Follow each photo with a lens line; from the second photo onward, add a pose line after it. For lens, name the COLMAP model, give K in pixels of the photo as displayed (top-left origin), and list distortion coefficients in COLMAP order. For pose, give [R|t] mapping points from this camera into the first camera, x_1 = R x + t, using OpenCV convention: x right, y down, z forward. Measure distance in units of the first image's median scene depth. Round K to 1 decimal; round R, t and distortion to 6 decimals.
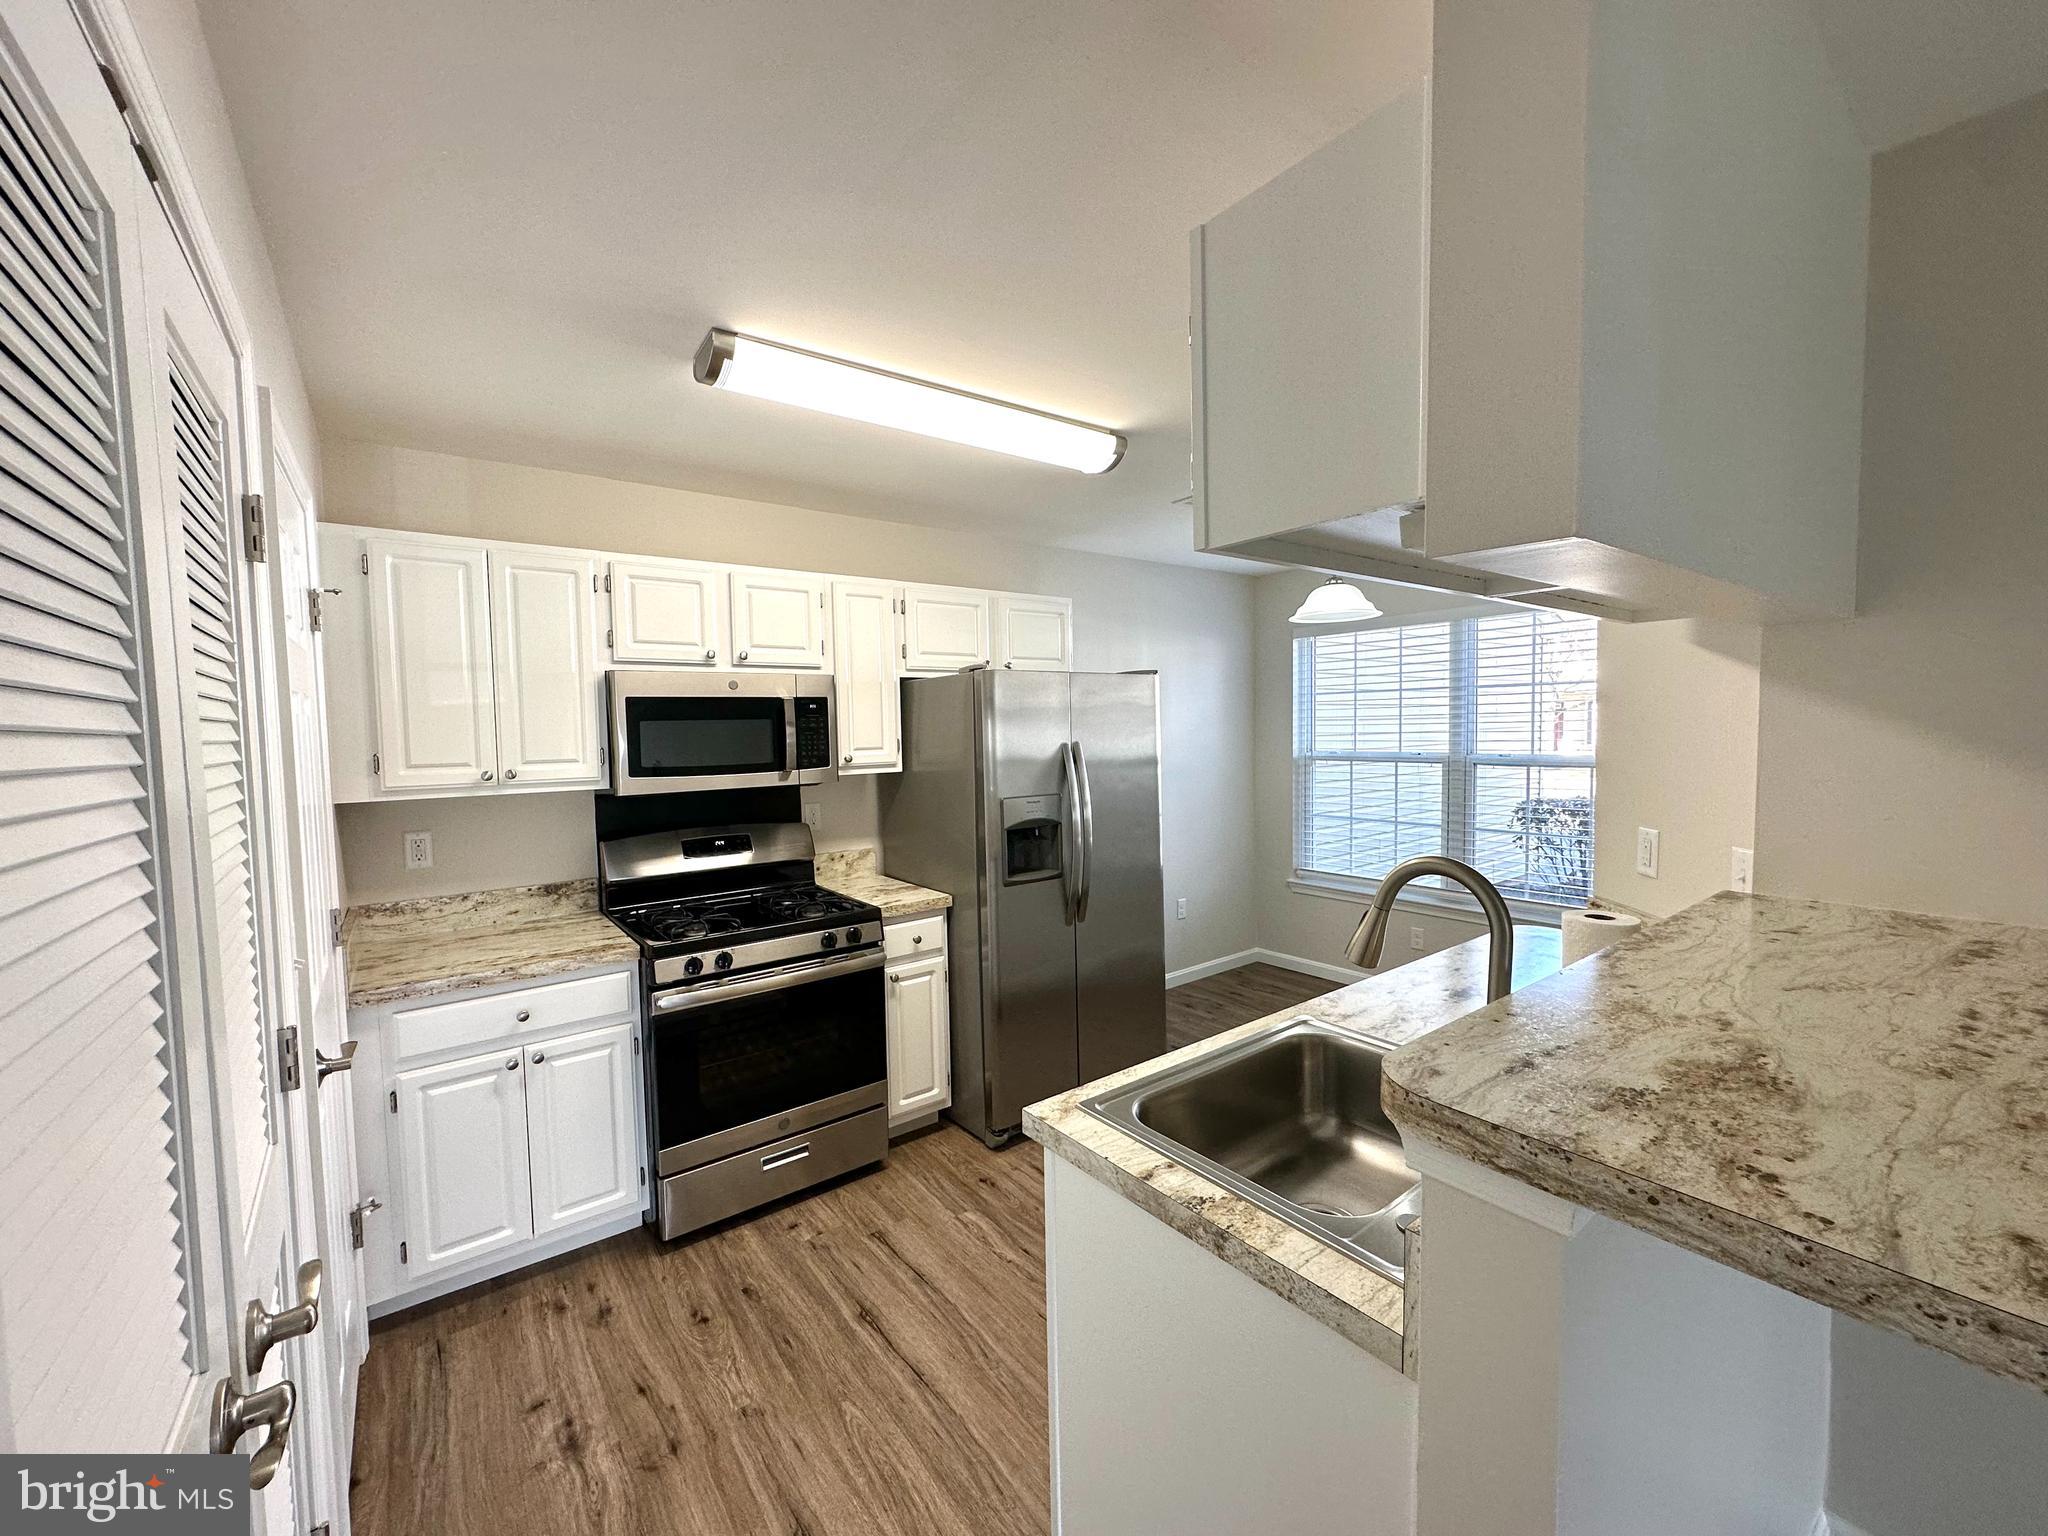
lens RADIAL K [[817.4, 0, 1021.5], [0, 817.4, 771.9], [0, 0, 1]] dist [-0.004088, 0.001264]
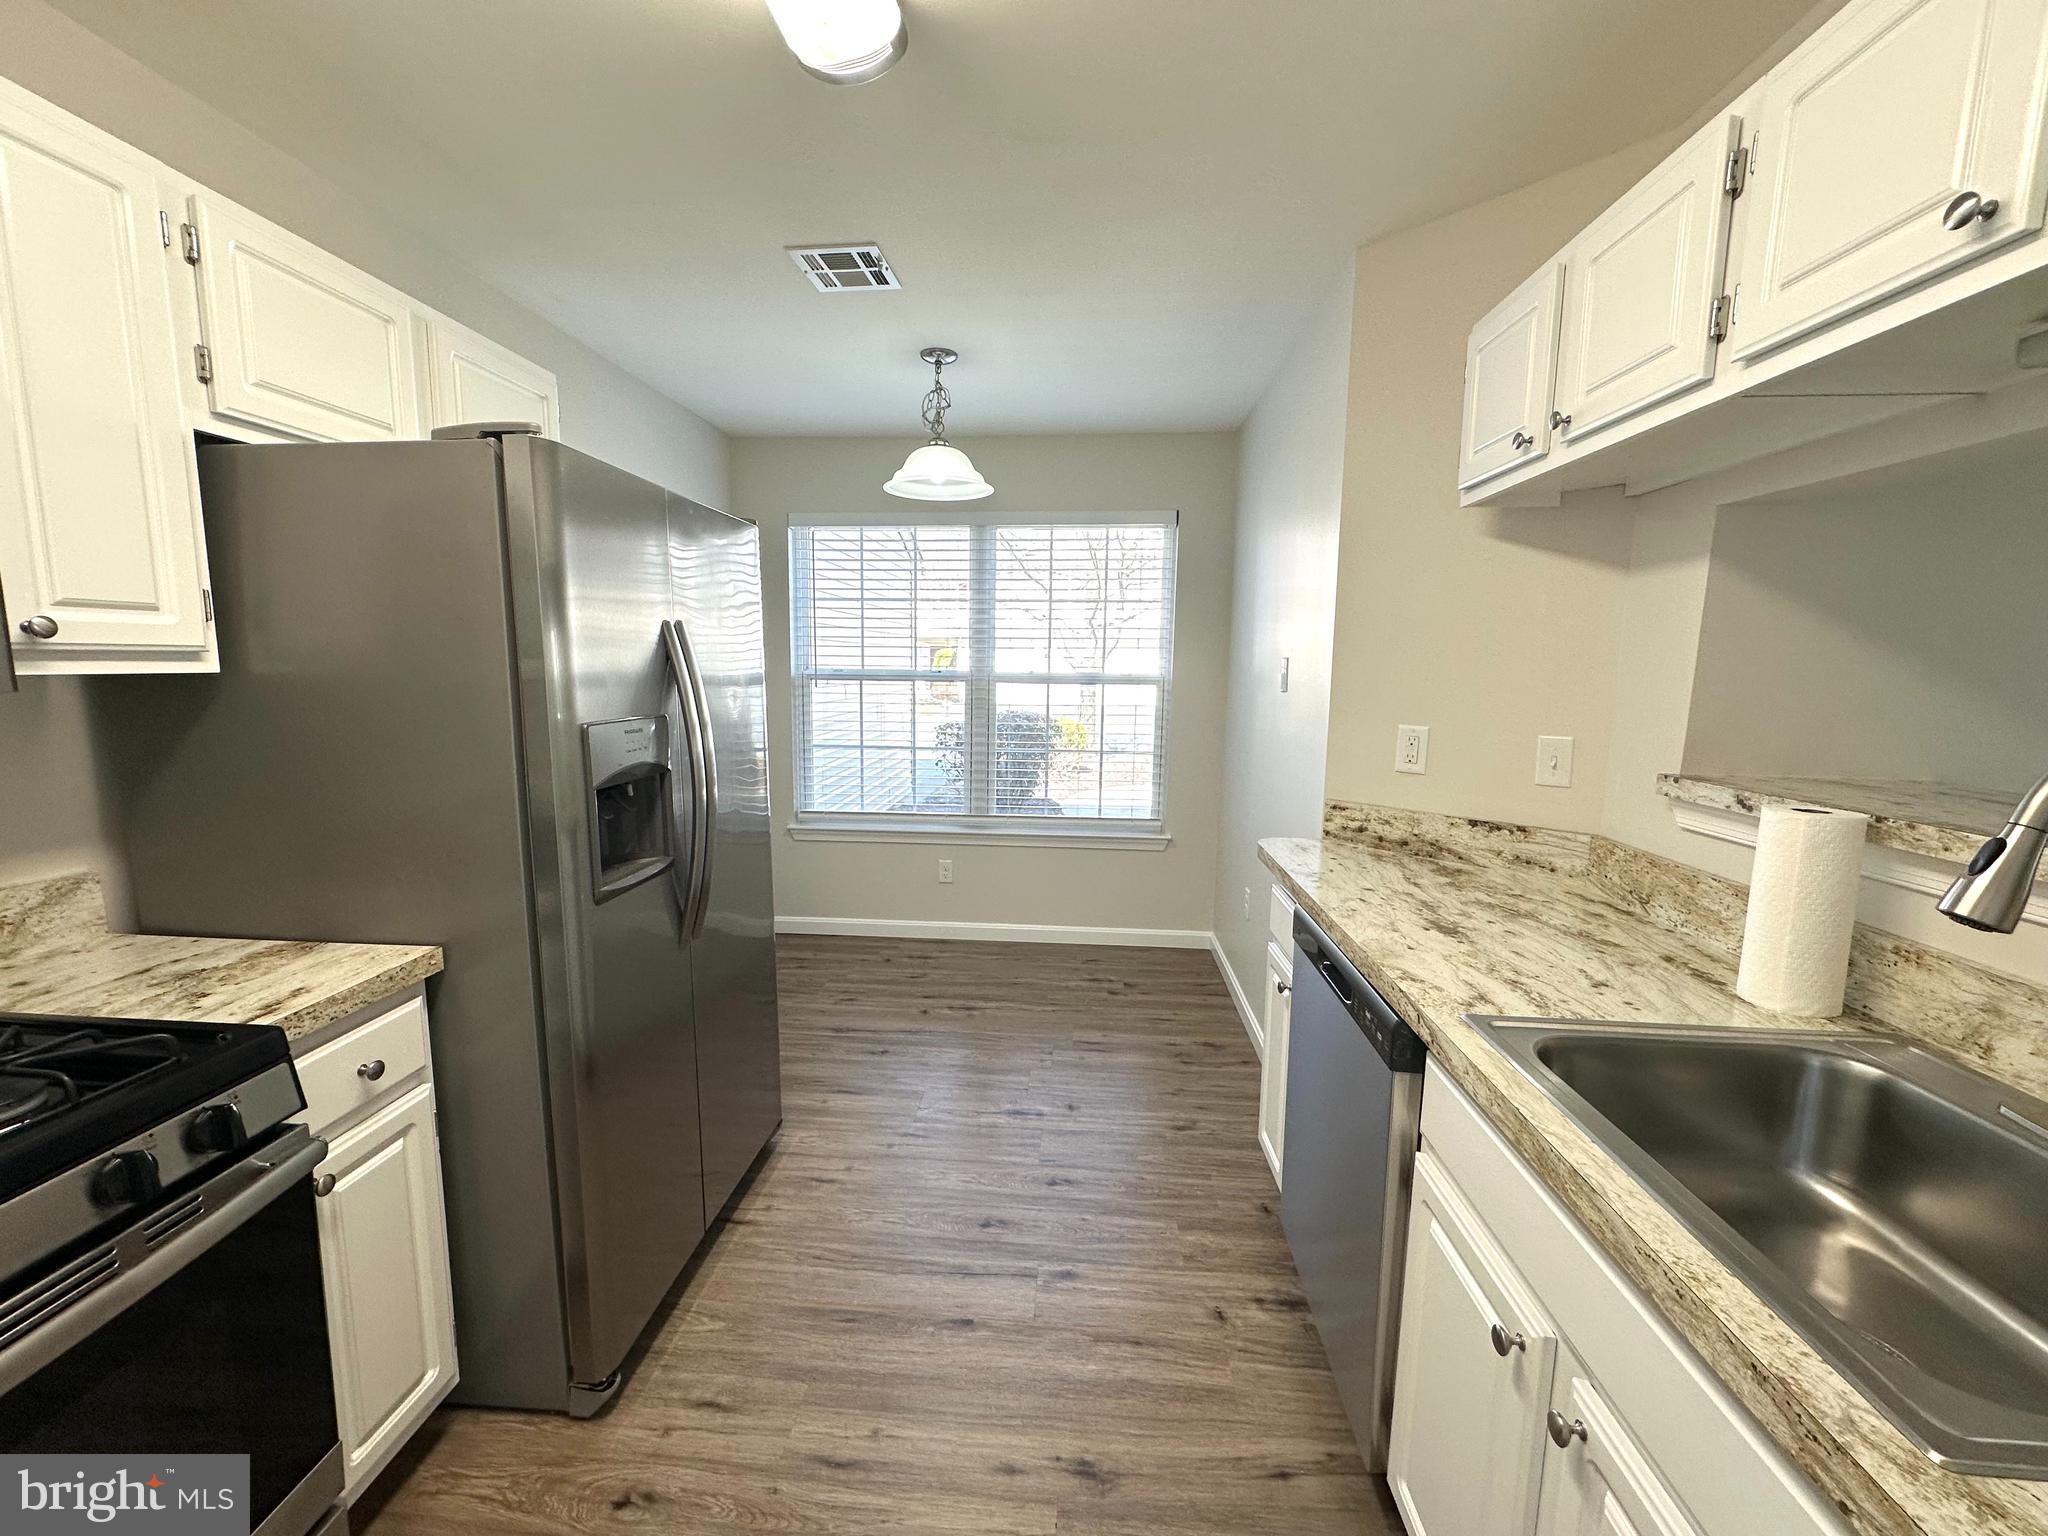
lens RADIAL K [[817.4, 0, 1028.6], [0, 817.4, 768.4], [0, 0, 1]] dist [-0.004088, 0.001264]
pose [[0.661400, -0.070582, 0.746705, -0.200055], [0.017649, 0.996751, 0.078585, 0.023780], [-0.749826, -0.038797, 0.660497, 0.464833]]
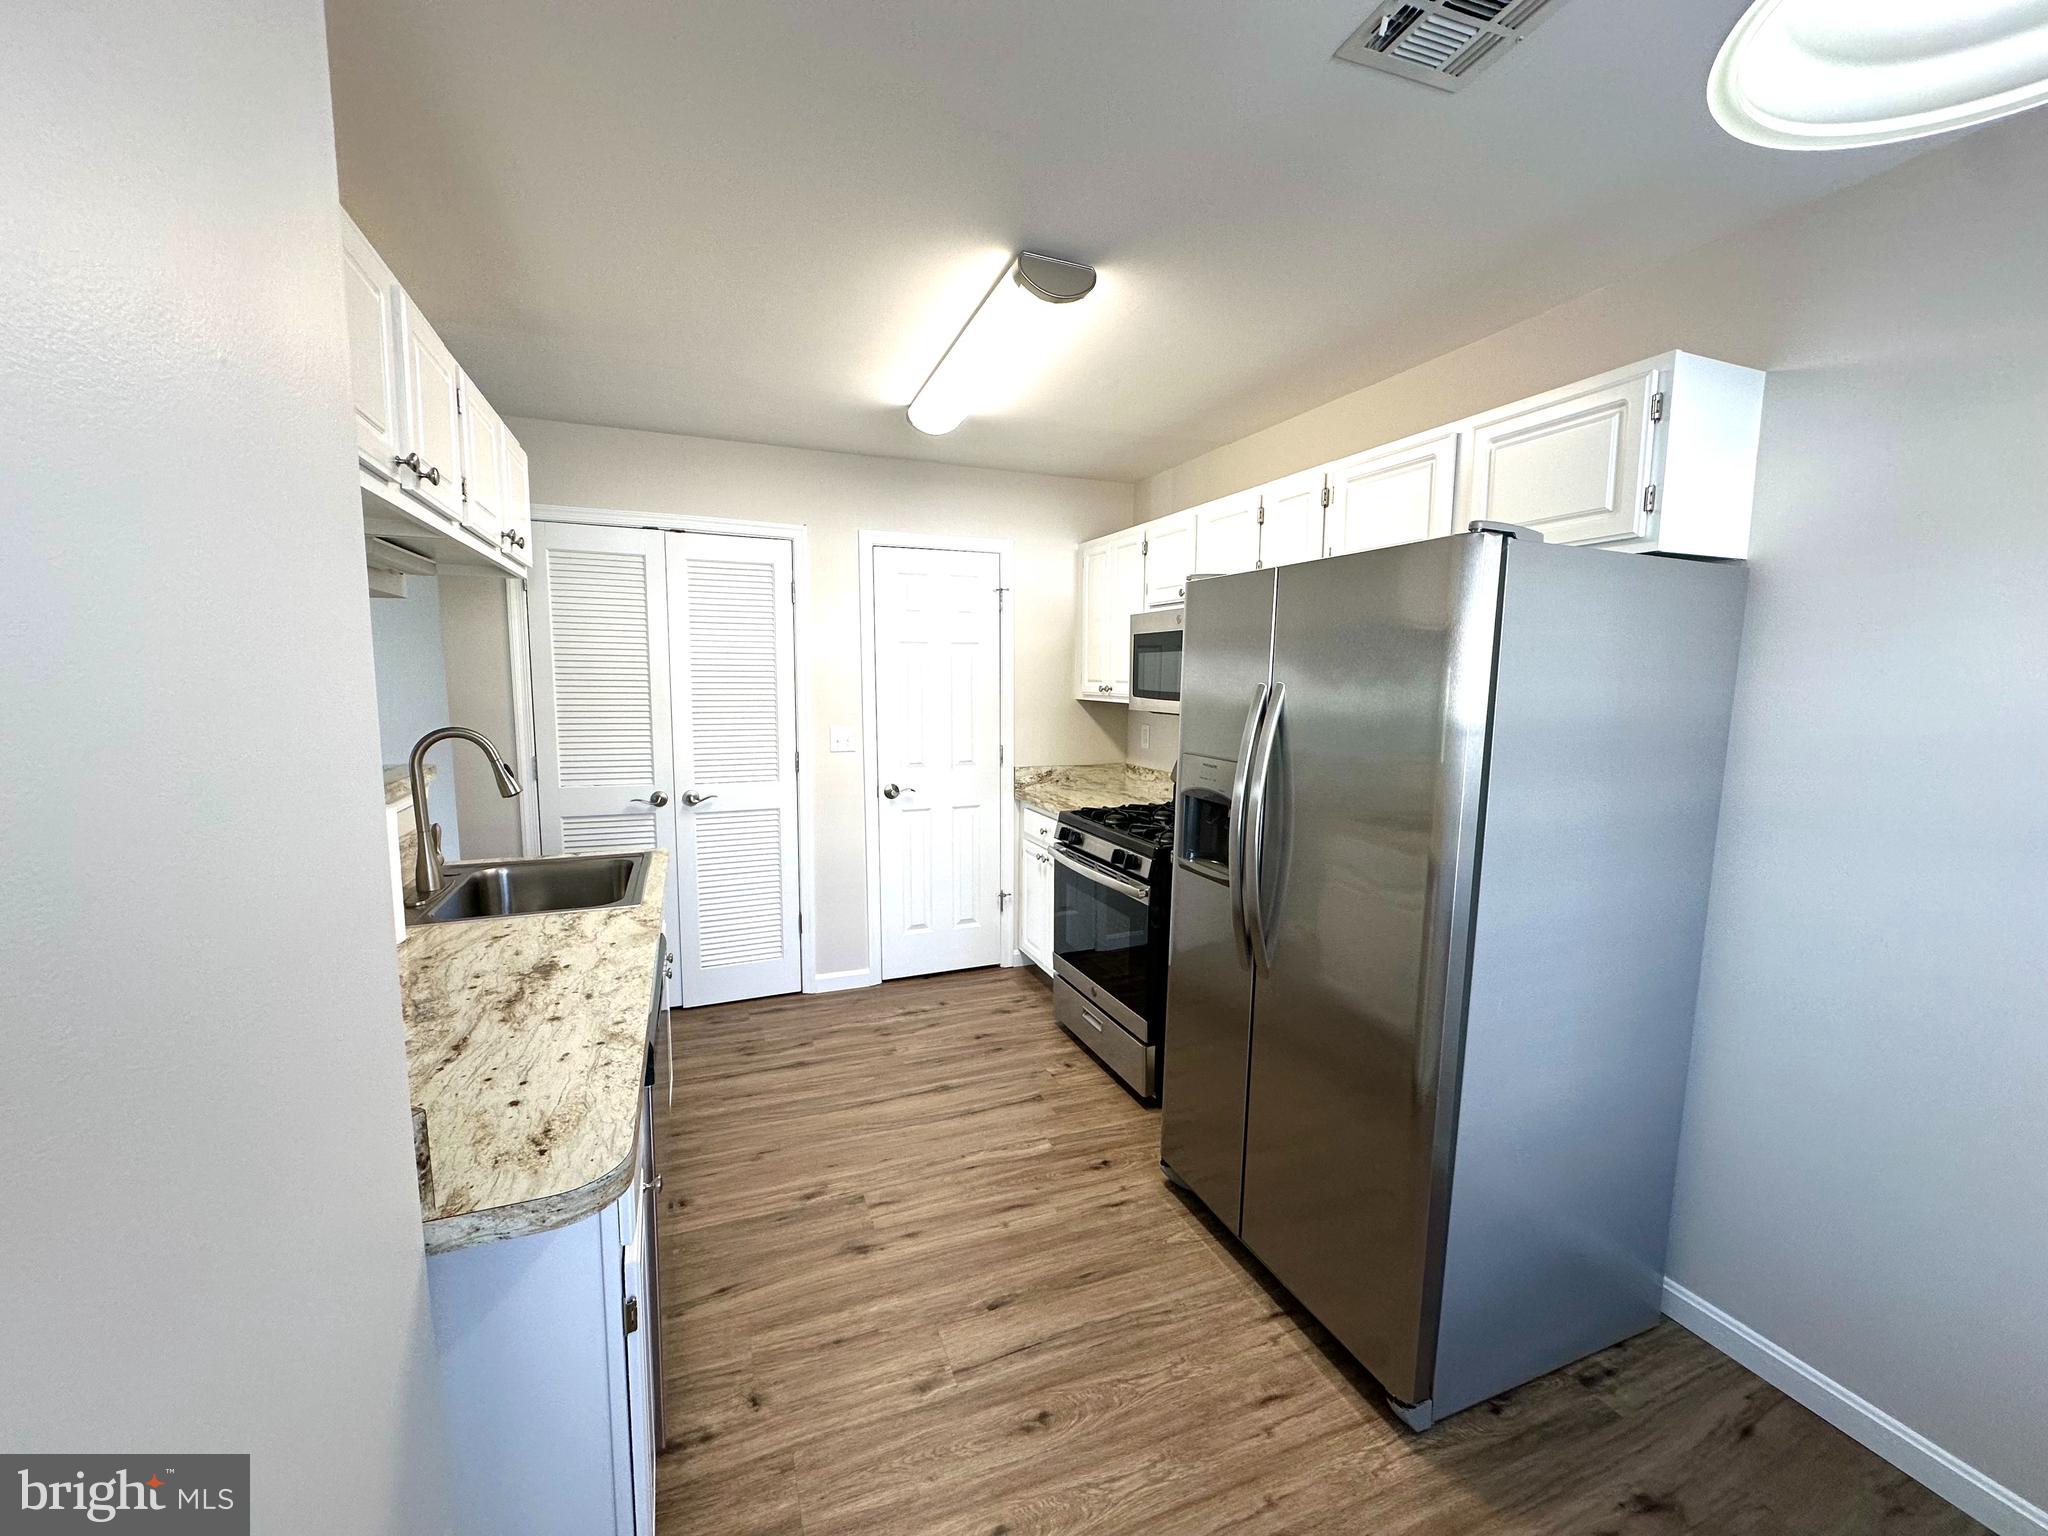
lens RADIAL K [[817.4, 0, 1023.5], [0, 817.4, 767.7], [0, 0, 1]] dist [-0.004088, 0.001264]
pose [[-0.268531, 0.127619, -0.954780, 0.711742], [-0.060393, 0.987004, 0.148912, -0.055470], [0.961376, 0.097650, -0.257334, 1.001358]]
